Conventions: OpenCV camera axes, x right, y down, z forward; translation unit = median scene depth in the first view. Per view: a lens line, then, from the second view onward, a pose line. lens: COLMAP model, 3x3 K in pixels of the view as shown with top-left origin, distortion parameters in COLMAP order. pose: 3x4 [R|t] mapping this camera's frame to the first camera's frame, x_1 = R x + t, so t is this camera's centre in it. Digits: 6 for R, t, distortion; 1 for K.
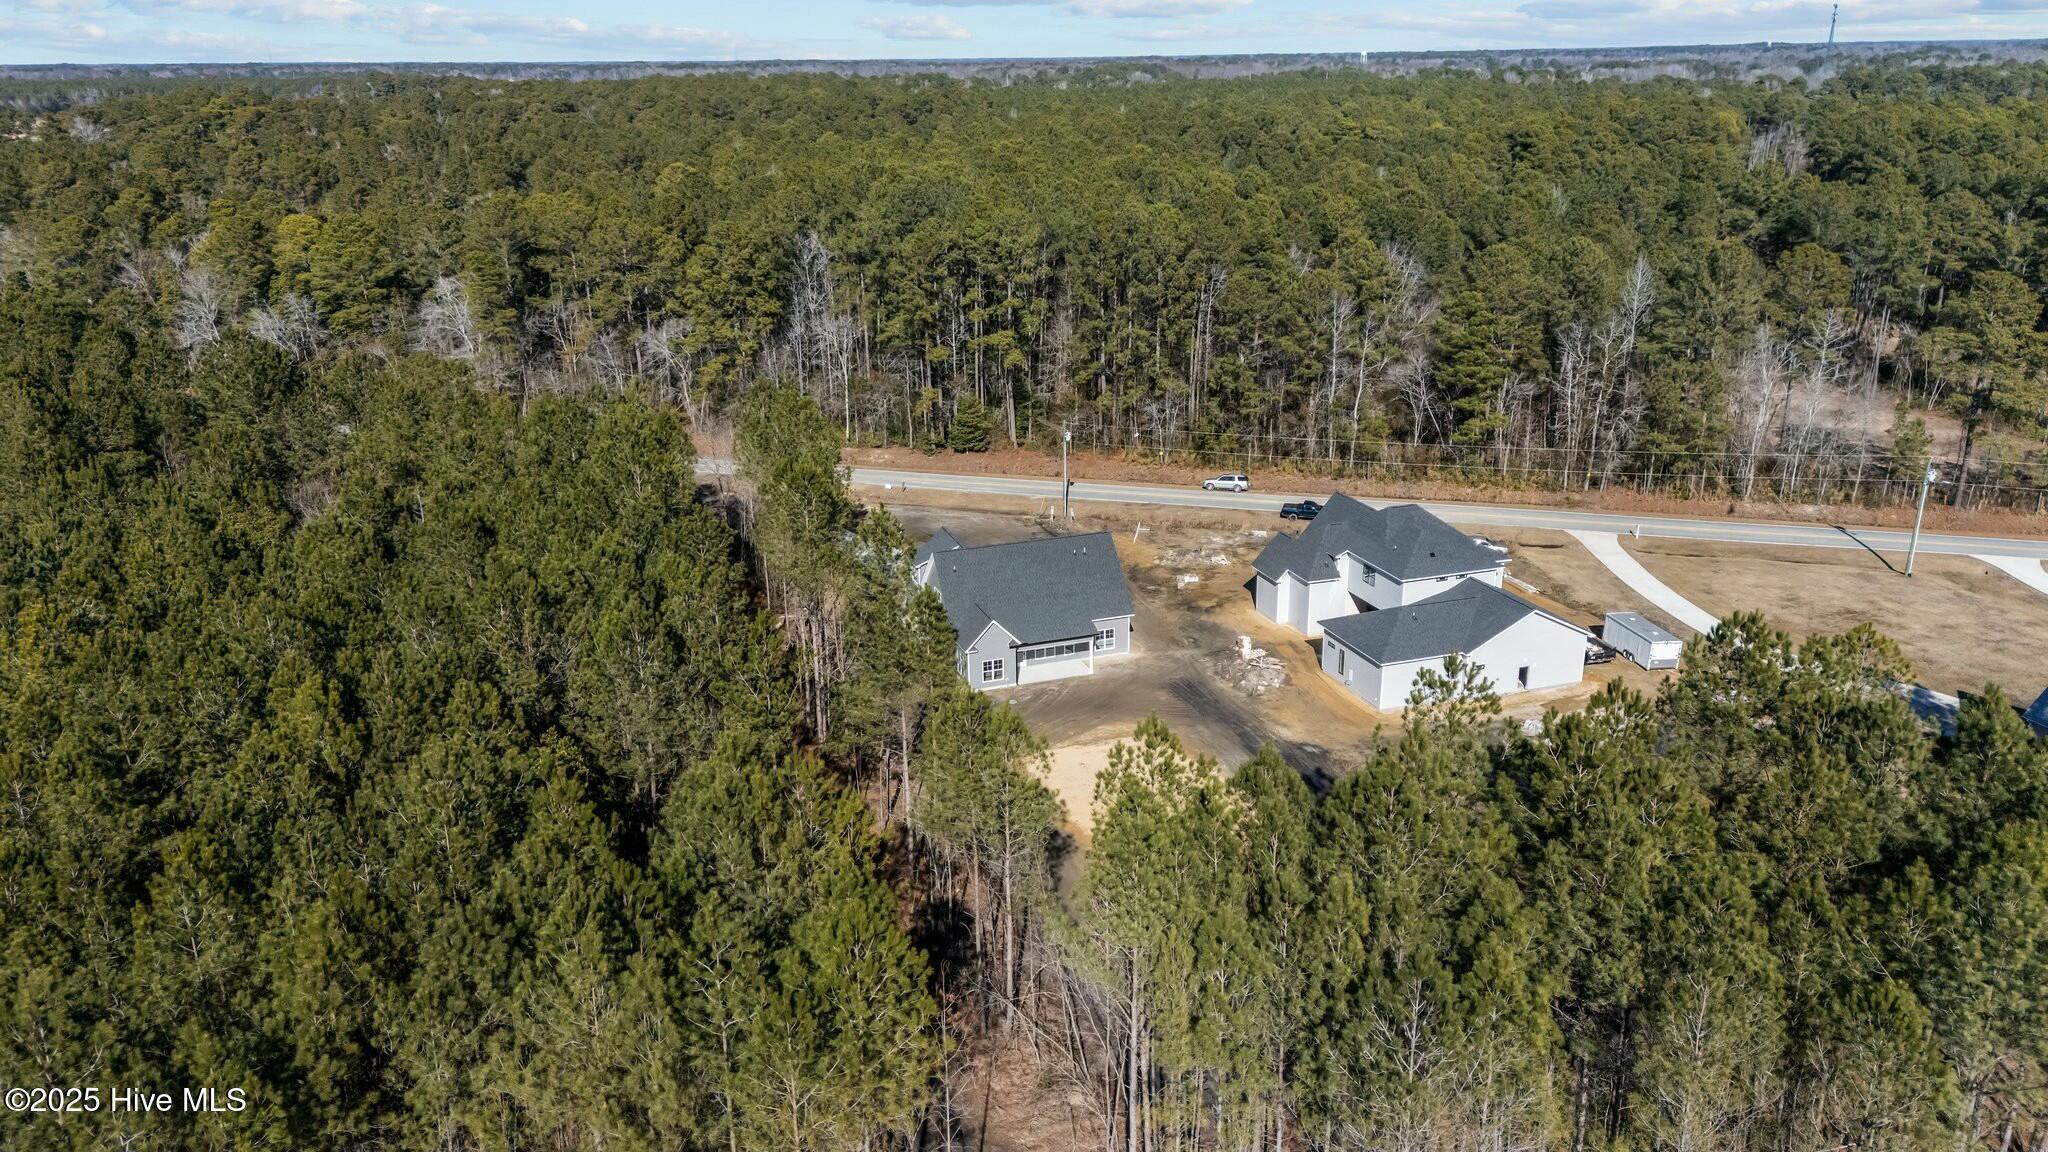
lens RADIAL K [[1494.6, 0, 1024.0], [0, 1494.6, 576.0], [0, 0, 1]] dist [0.034145, 0.002900]
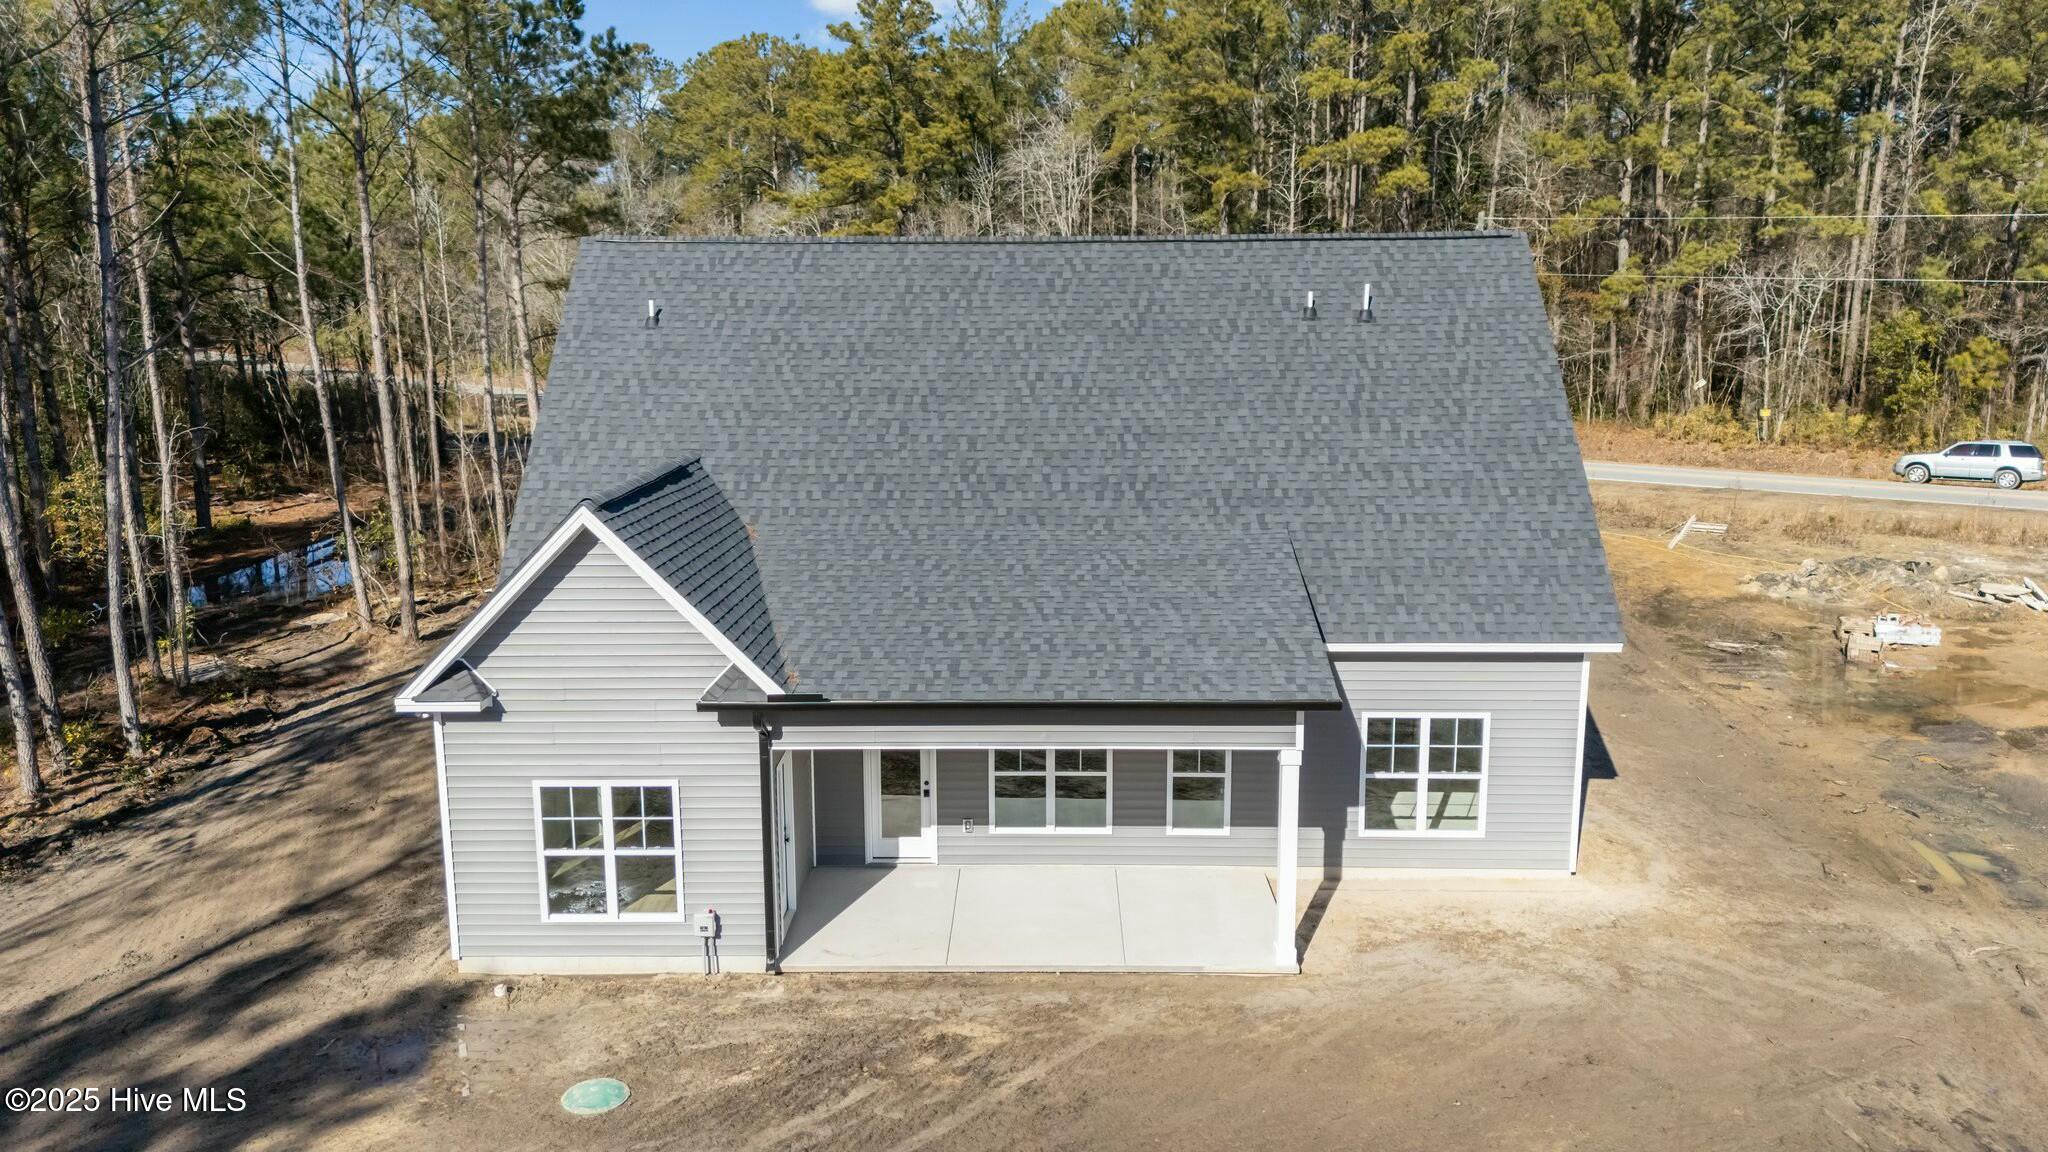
lens RADIAL K [[1494.6, 0, 1024.0], [0, 1494.6, 576.0], [0, 0, 1]] dist [0.034145, 0.002900]
pose [[0.937775, 0.076322, -0.338753, 0.069099], [-0.121293, 0.986094, -0.113609, 0.046720], [0.325372, 0.147628, 0.933991, 0.849251]]
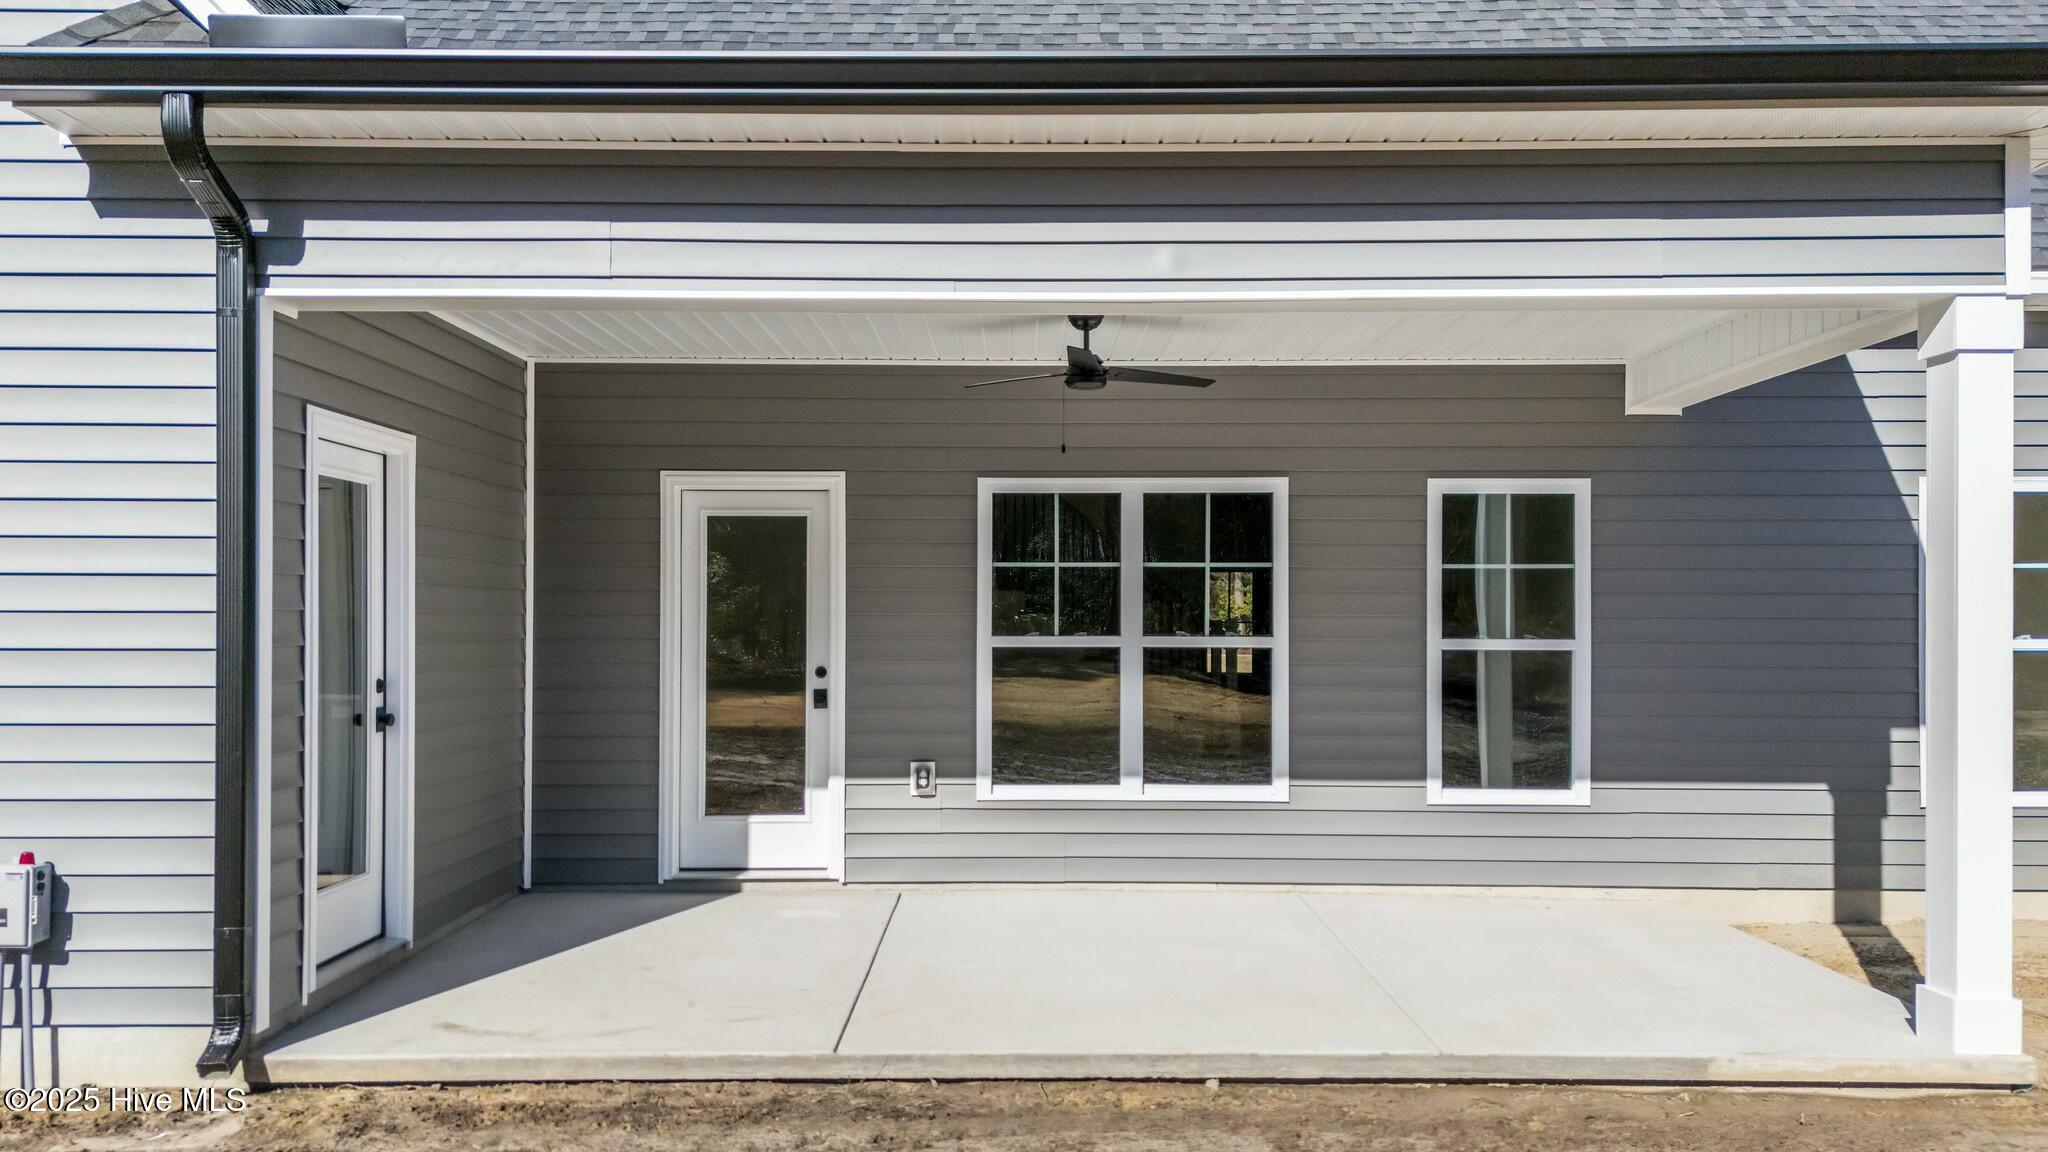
lens RADIAL K [[1537.6, 0, 1031.8], [0, 1537.6, 595.1], [0, 0, 1]] dist [0.034155, -0.000415]
pose [[0.944299, 0.012014, -0.328868, 0.032922], [-0.123449, 0.939289, -0.320152, 0.071201], [0.305056, 0.342918, 0.888453, 0.953200]]
